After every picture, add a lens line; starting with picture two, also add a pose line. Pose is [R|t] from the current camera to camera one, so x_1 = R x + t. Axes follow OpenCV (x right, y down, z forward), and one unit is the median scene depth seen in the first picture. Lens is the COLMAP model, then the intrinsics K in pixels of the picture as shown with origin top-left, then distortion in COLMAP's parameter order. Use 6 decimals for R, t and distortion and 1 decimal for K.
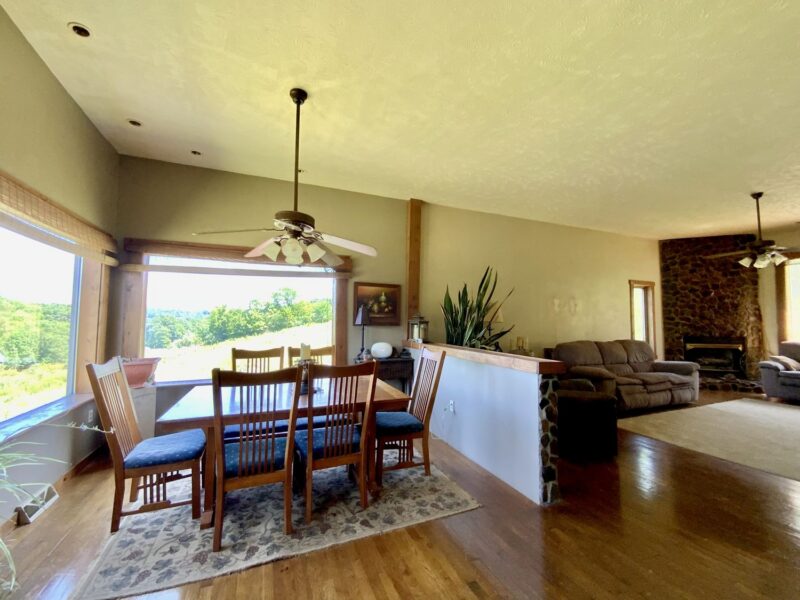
lens RADIAL K [[321.8, 0, 400.0], [0, 321.8, 300.0], [0, 0, 1]] dist [0.023773, -0.020475]
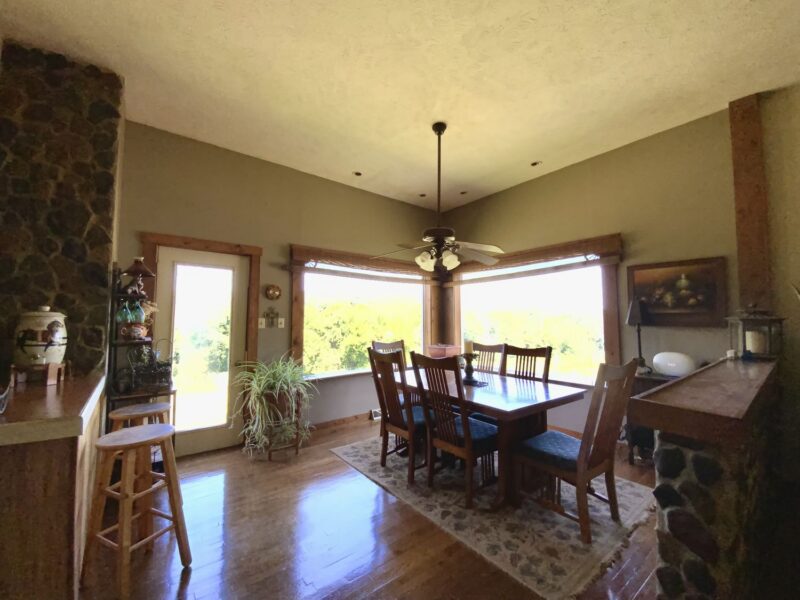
lens RADIAL K [[321.8, 0, 400.0], [0, 321.8, 300.0], [0, 0, 1]] dist [0.023773, -0.020475]
pose [[0.268489, -0.067690, -0.960902, 0.740898], [0.061965, 0.996676, -0.052896, 0.048469], [0.961288, -0.045340, 0.271791, 0.509055]]
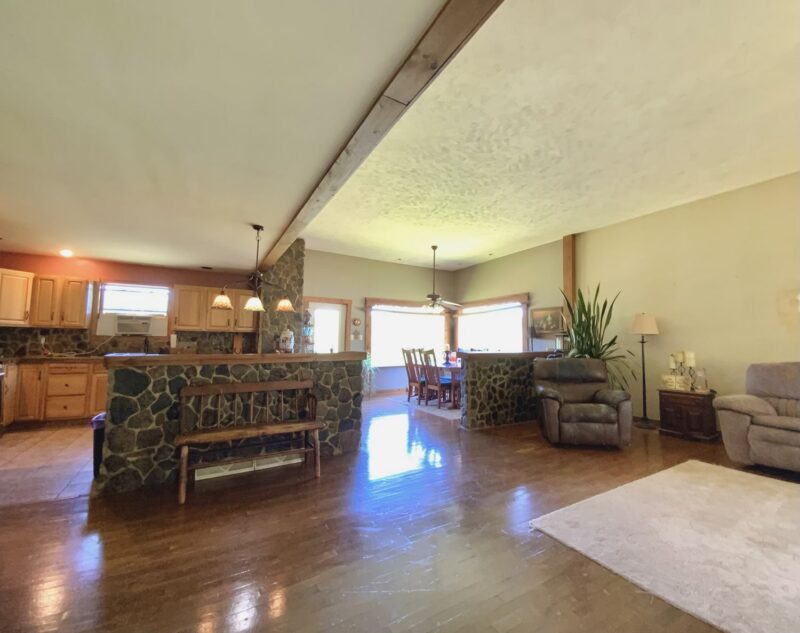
lens RADIAL K [[338.6, 0, 423.8], [0, 338.6, 318.0], [0, 0, 1]] dist [0.002075, -0.012455]
pose [[0.163579, -0.076794, -0.983537, 2.263034], [0.057415, 0.996017, -0.068219, 0.106492], [0.984858, -0.045311, 0.167337, 0.439836]]
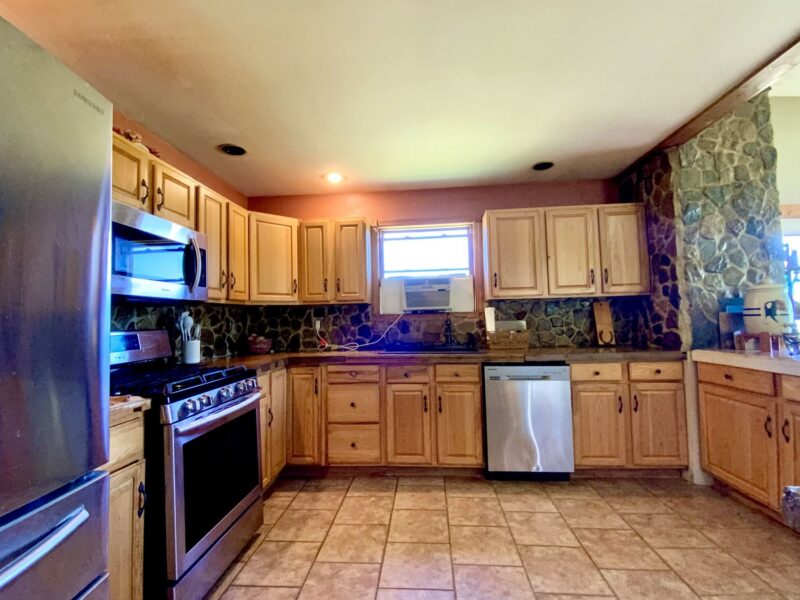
lens RADIAL K [[360.0, 0, 400.0], [0, 360.0, 300.0], [0, 0, 1]] dist [0.002839, 0.000190]
pose [[-0.465986, -0.045314, -0.883631, 1.039557], [0.079666, 0.992482, -0.092908, 0.033374], [0.881198, -0.113689, -0.458873, -0.526173]]
